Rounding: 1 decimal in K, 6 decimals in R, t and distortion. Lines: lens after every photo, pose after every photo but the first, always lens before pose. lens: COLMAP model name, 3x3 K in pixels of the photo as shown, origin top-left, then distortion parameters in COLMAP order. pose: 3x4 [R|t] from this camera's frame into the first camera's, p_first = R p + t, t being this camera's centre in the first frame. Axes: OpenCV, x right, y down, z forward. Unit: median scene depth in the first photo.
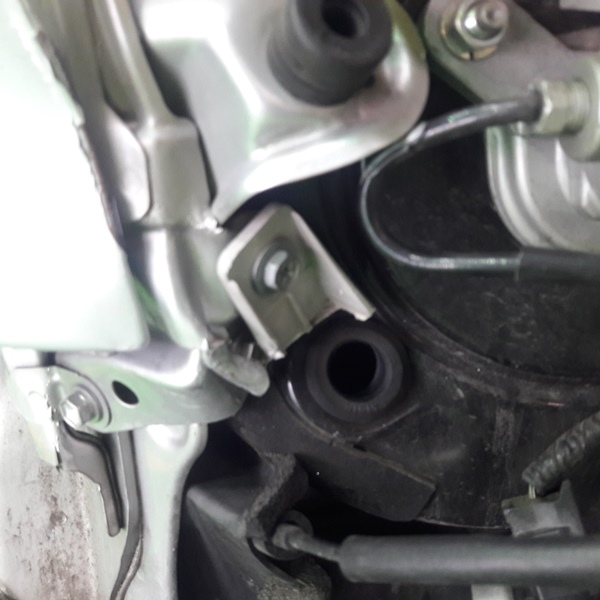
lens RADIAL K [[672.7, 0, 300.0], [0, 672.7, 300.0], [0, 0, 1]] dist [0.012787, -0.008328]
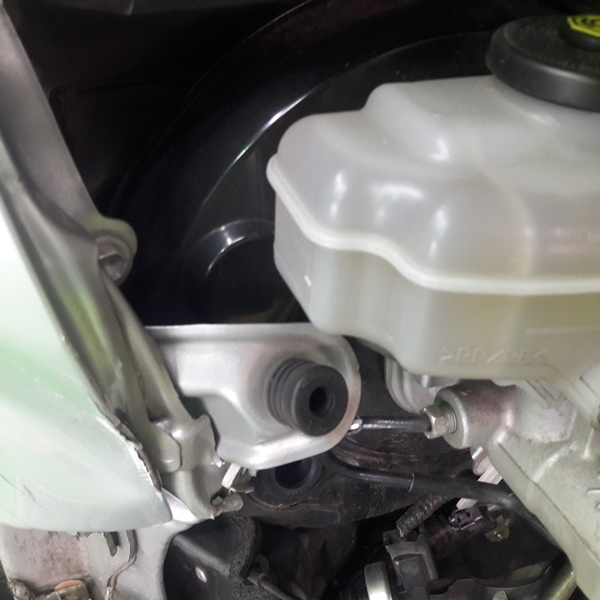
lens RADIAL K [[672.7, 0, 300.0], [0, 672.7, 300.0], [0, 0, 1]] dist [0.012787, -0.008328]
pose [[0.965968, -0.100084, 0.238514, -0.222713], [0.006950, 0.931820, 0.362855, -0.795300], [-0.258568, -0.348849, 0.900804, -0.225423]]
